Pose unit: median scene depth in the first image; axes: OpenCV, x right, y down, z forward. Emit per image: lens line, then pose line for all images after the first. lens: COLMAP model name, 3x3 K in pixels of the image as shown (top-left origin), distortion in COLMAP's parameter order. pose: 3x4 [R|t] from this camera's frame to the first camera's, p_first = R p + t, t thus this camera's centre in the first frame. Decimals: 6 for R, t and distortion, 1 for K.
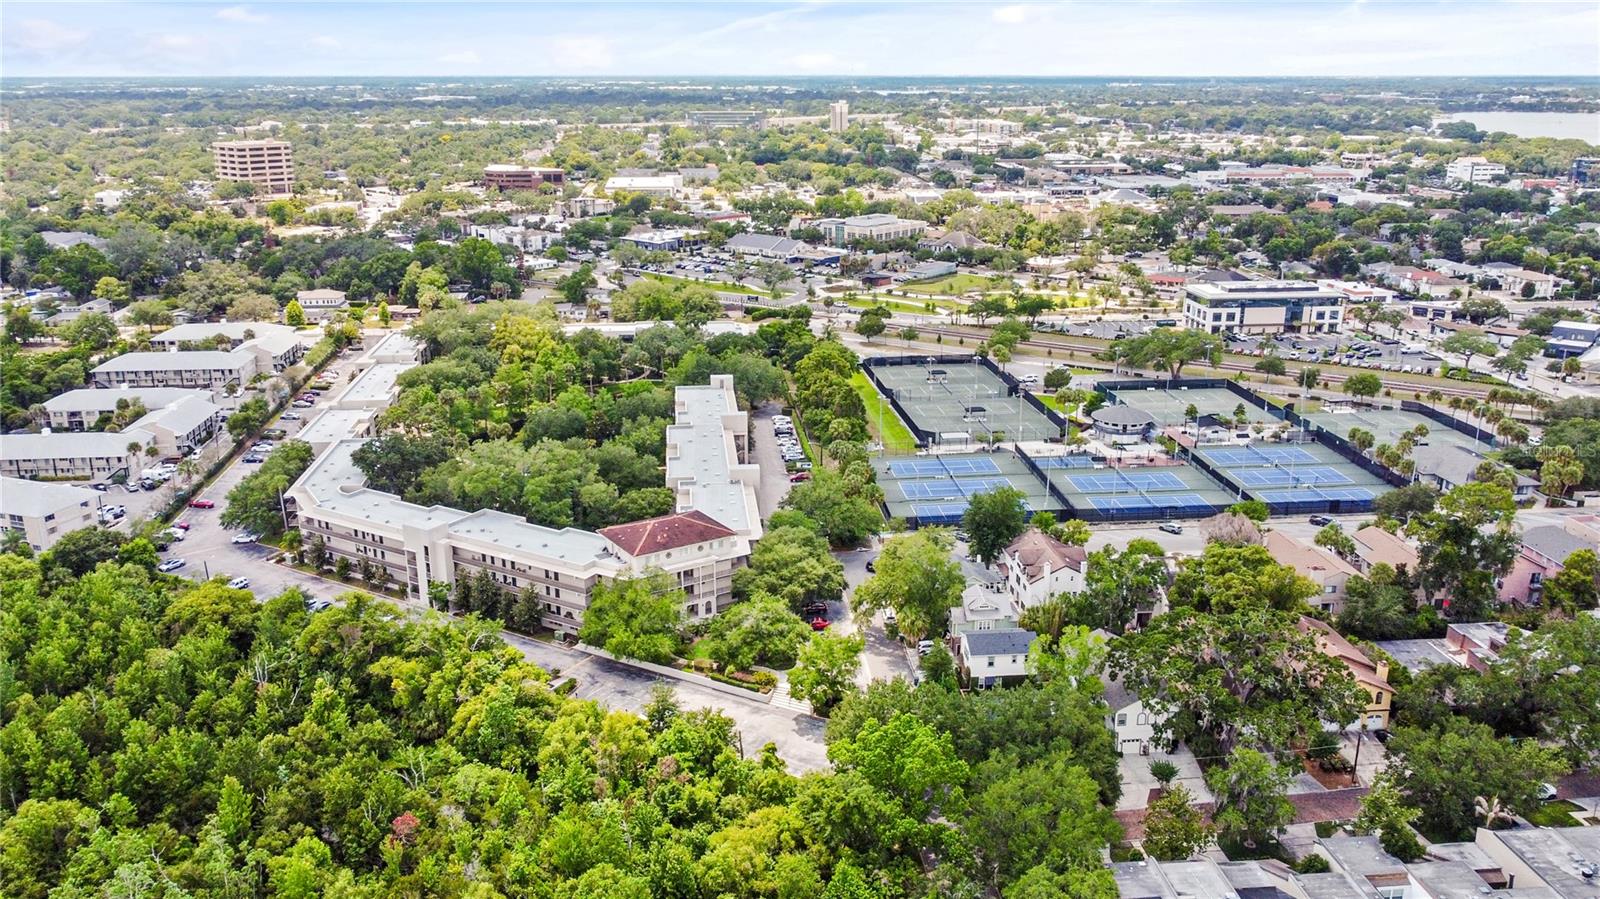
lens RADIAL K [[1253.6, 0, 776.8], [0, 1253.6, 449.9], [0, 0, 1]] dist [-0.003473, -0.008483]
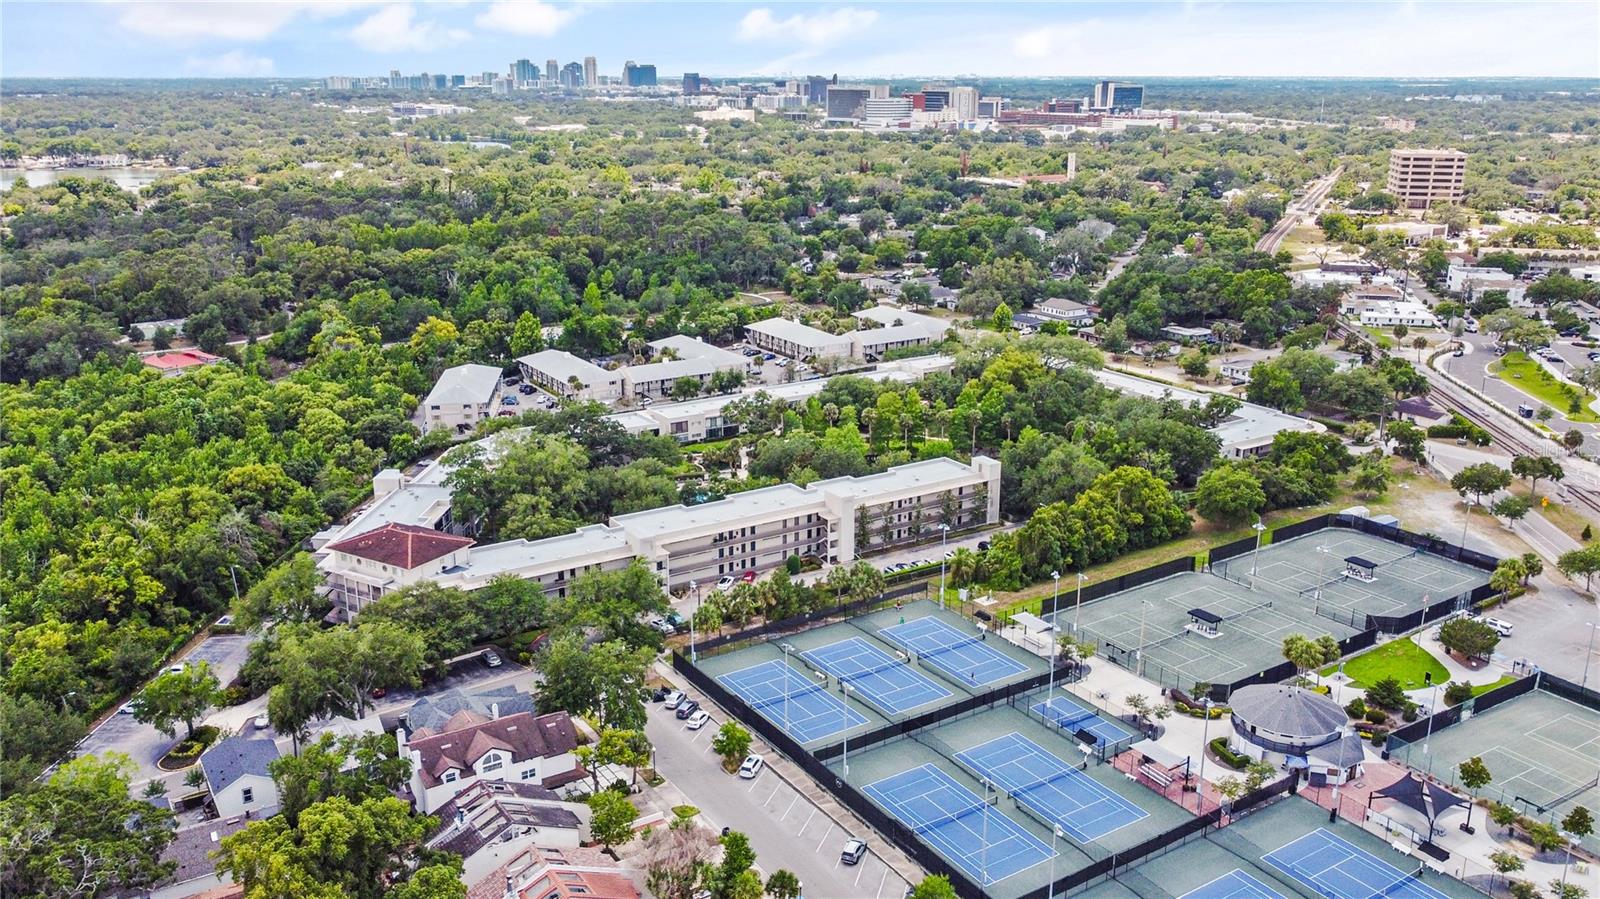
lens RADIAL K [[1252.1, 0, 766.0], [0, 1252.1, 450.5], [0, 0, 1]] dist [0.006147, -0.002647]
pose [[0.460441, 0.255073, -0.850254, 0.558687], [-0.256234, 0.955247, 0.147811, -0.145189], [0.849905, 0.149805, 0.505193, 0.476925]]
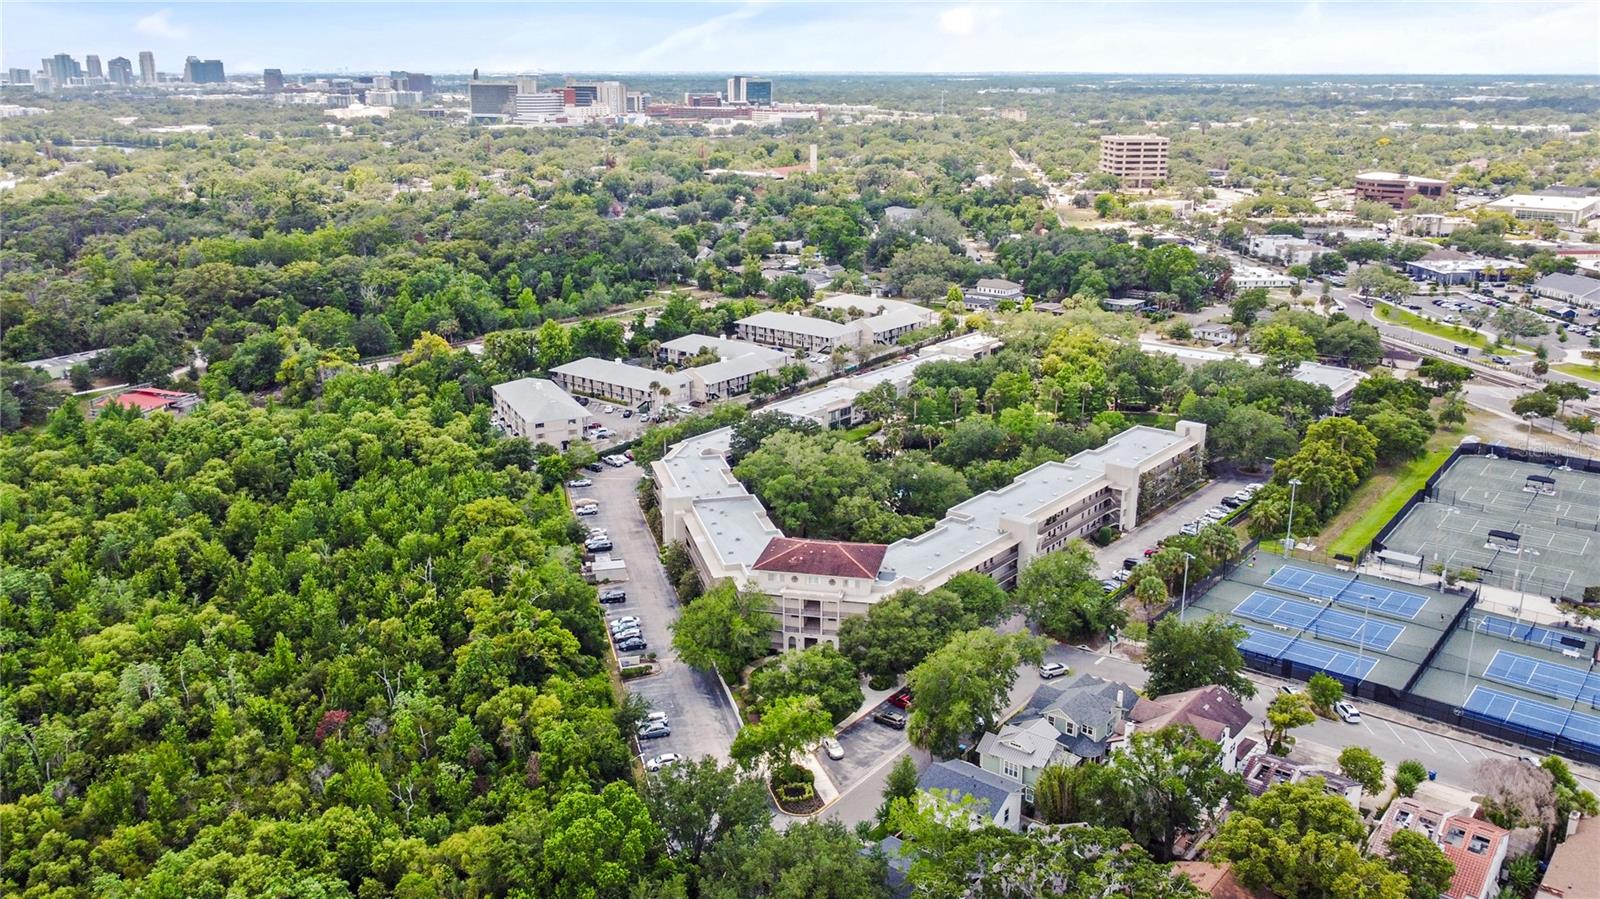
lens RADIAL K [[1253.6, 0, 776.8], [0, 1253.6, 449.9], [0, 0, 1]] dist [-0.003473, -0.008483]
pose [[0.716007, 0.202154, -0.668182, 0.325121], [-0.200699, 0.976354, 0.080326, -0.053006], [0.668621, 0.076589, 0.739649, 0.178260]]
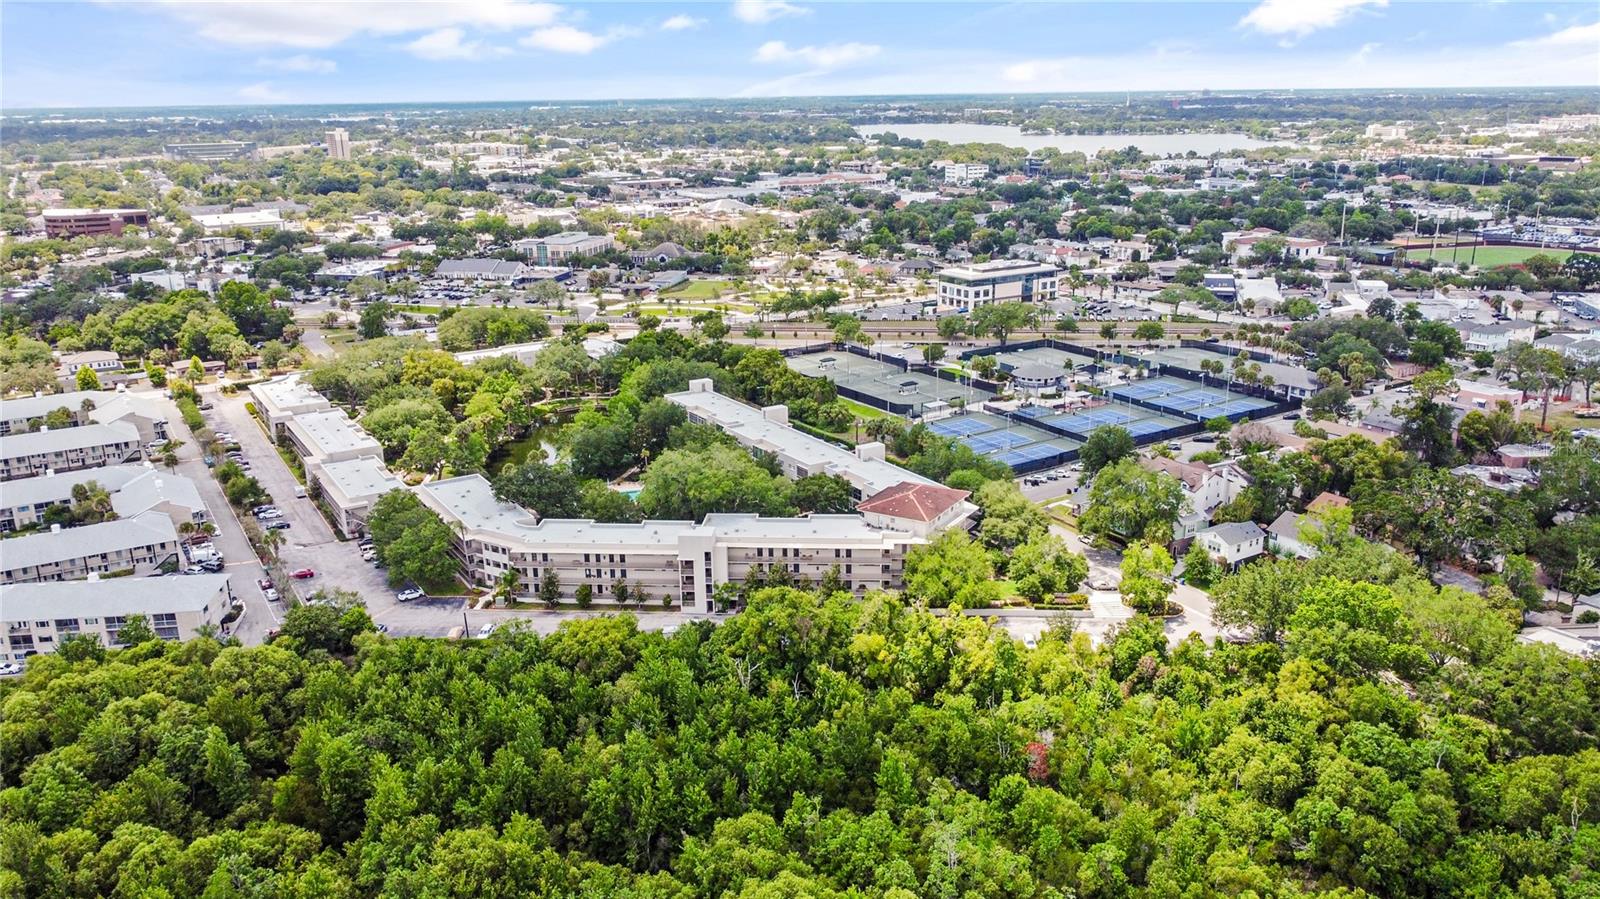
lens RADIAL K [[1233.2, 0, 800.4], [0, 1233.2, 421.9], [0, 0, 1]] dist [-0.010295, -0.007867]
pose [[0.889658, -0.128806, 0.438085, -0.414709], [0.143862, 0.989597, -0.001191, -0.010443], [-0.433374, 0.064083, 0.898933, 0.030763]]
